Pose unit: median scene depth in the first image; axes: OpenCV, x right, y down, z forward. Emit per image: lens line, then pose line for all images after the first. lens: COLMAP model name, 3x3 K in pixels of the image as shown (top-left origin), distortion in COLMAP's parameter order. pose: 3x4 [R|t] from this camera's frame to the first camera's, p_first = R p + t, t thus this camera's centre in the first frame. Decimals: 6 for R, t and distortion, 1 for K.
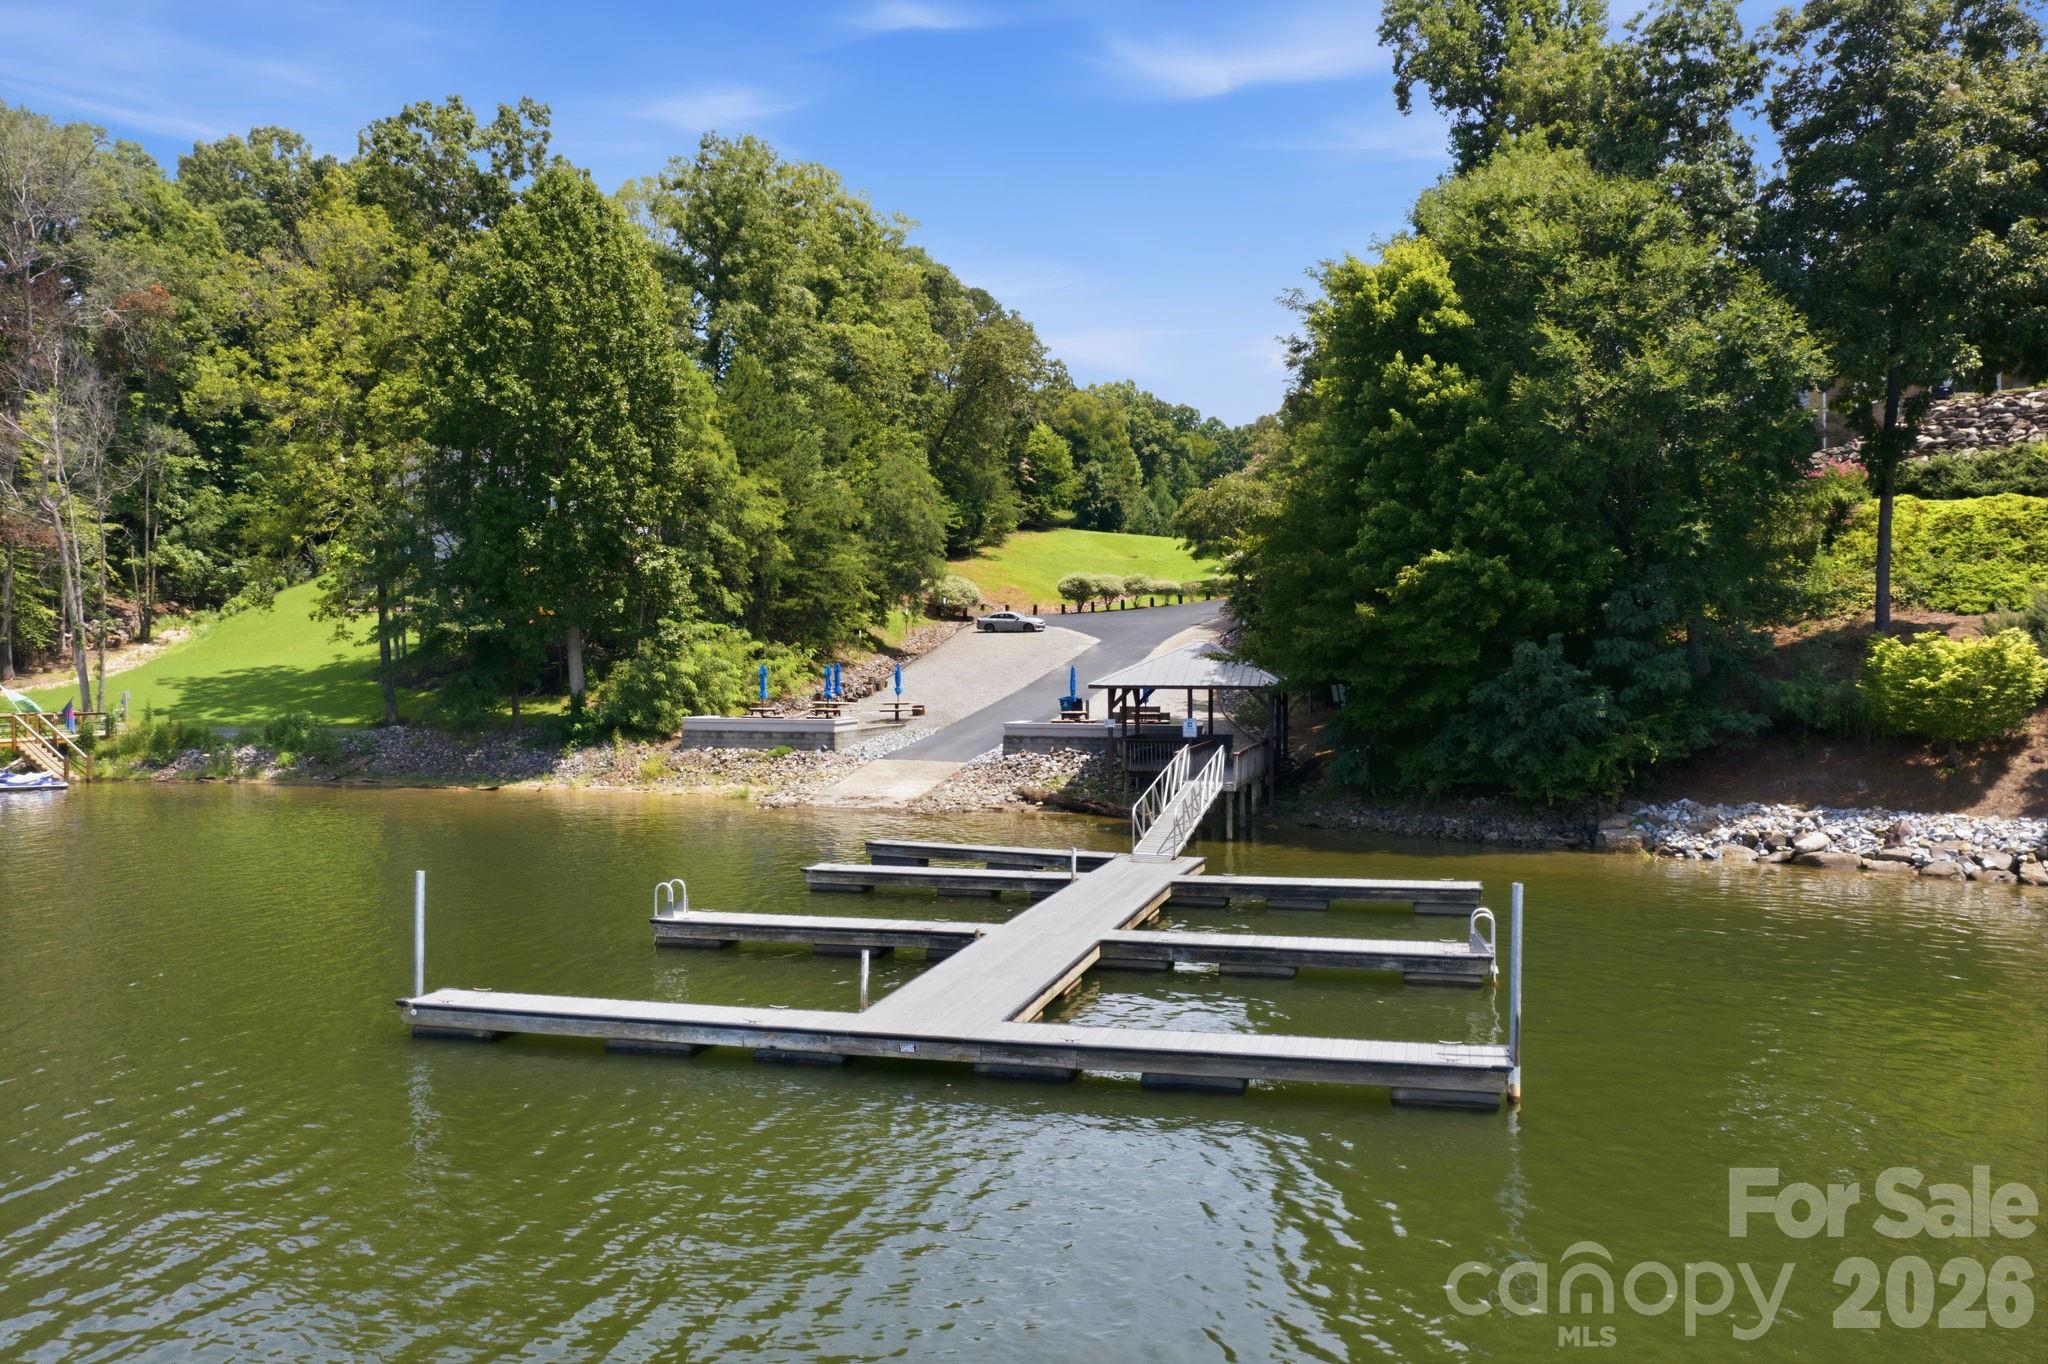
lens RADIAL K [[1623.0, 0, 1022.1], [0, 1623.0, 675.4], [0, 0, 1]] dist [-0.019985, 0.005489]
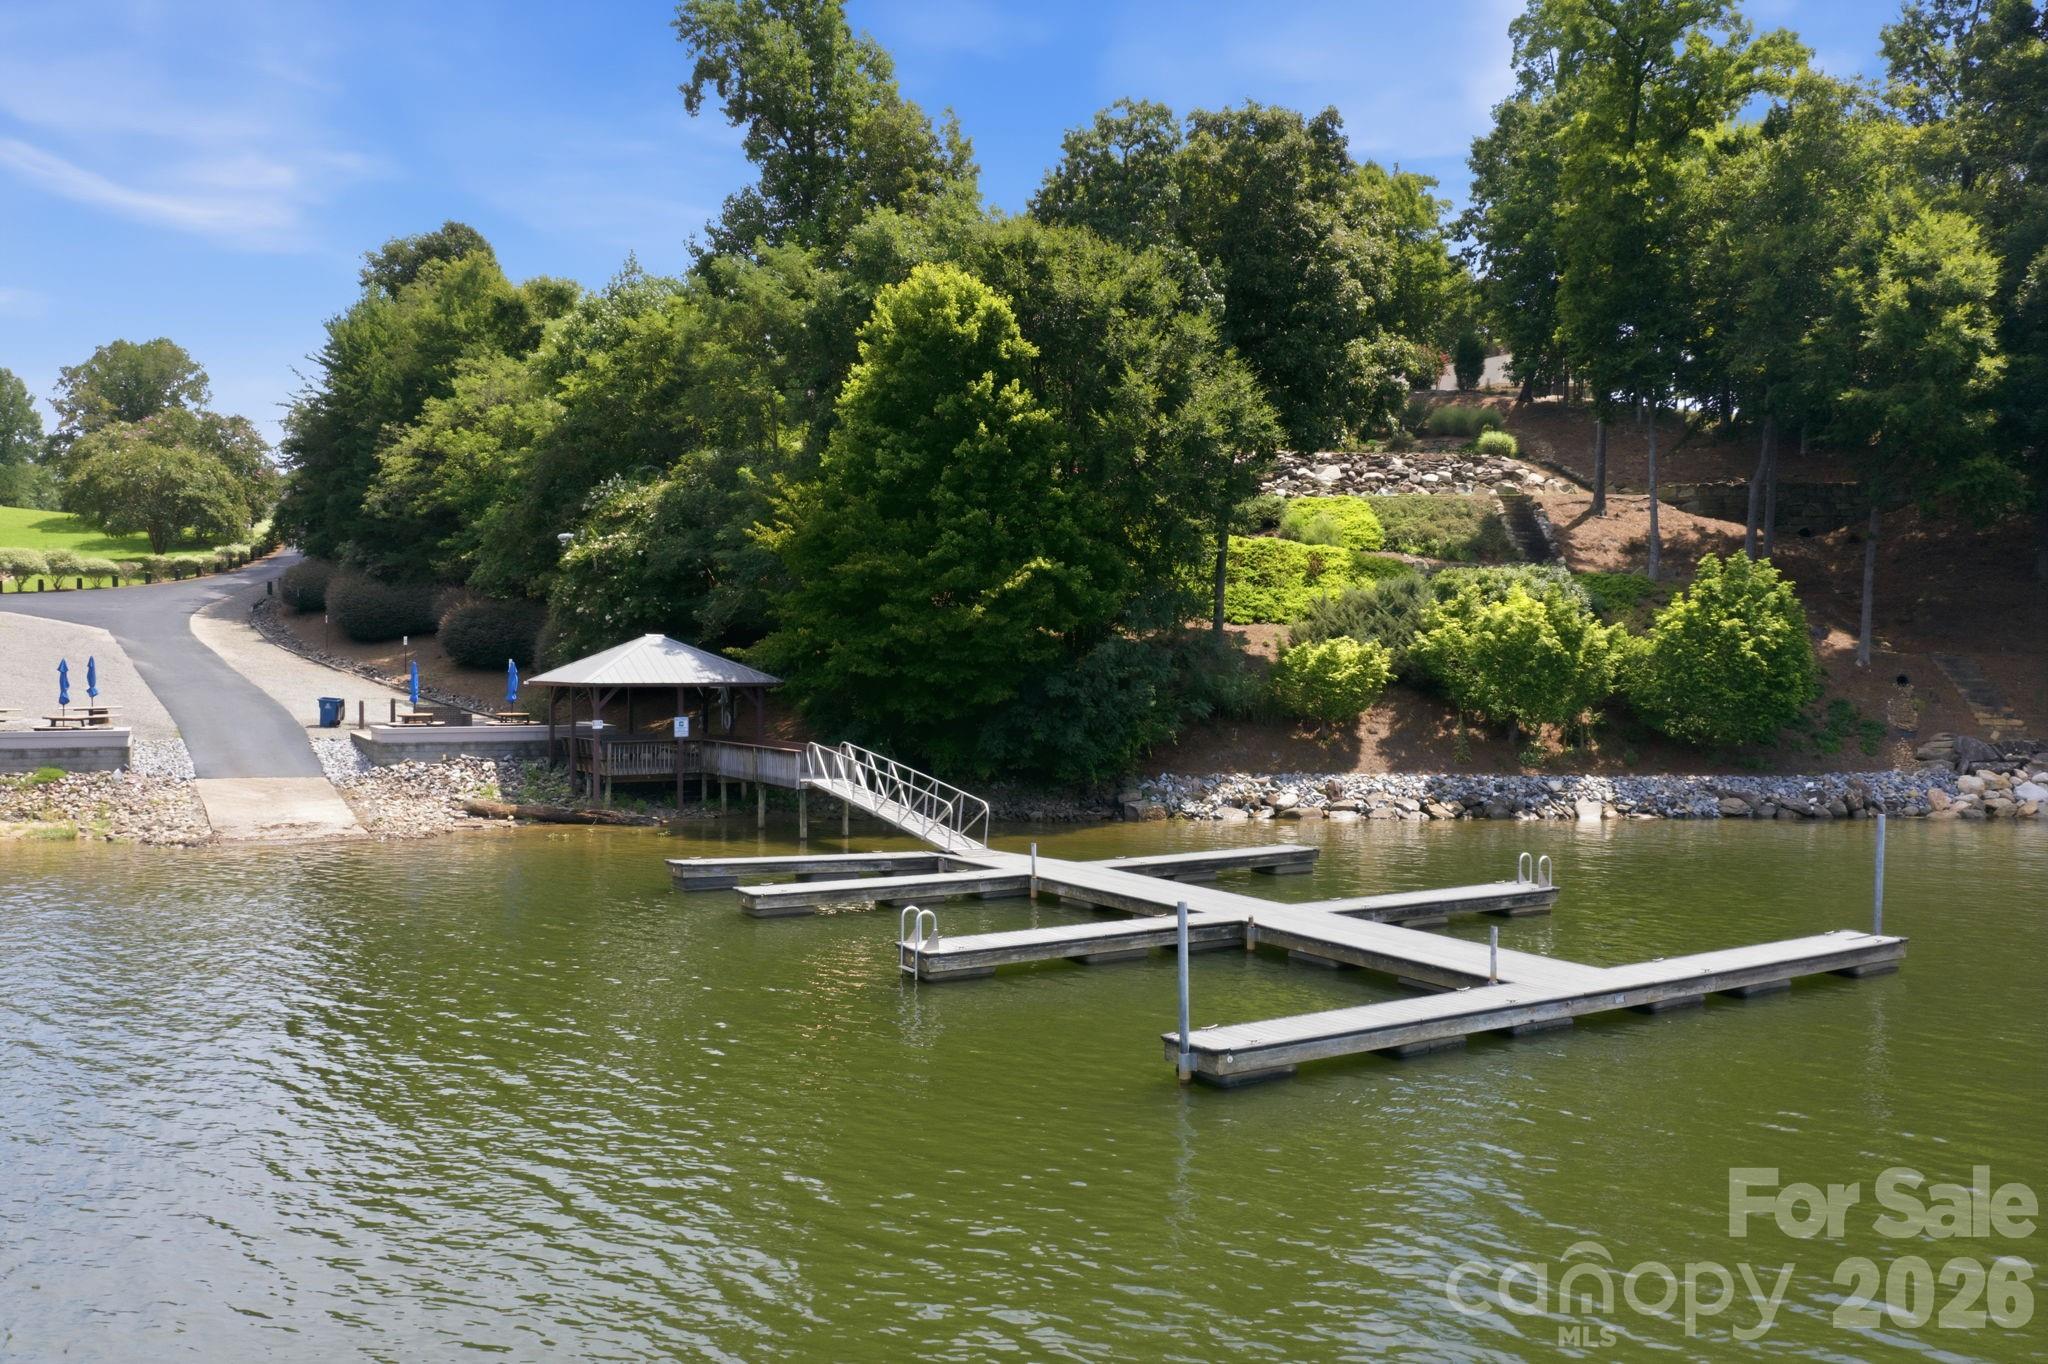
lens RADIAL K [[1623.0, 0, 1022.1], [0, 1623.0, 675.4], [0, 0, 1]] dist [-0.019985, 0.005489]
pose [[0.693586, -0.003727, 0.720364, -0.525959], [0.001755, 0.999992, 0.003483, -0.001239], [-0.720371, -0.001151, 0.693588, 0.229241]]
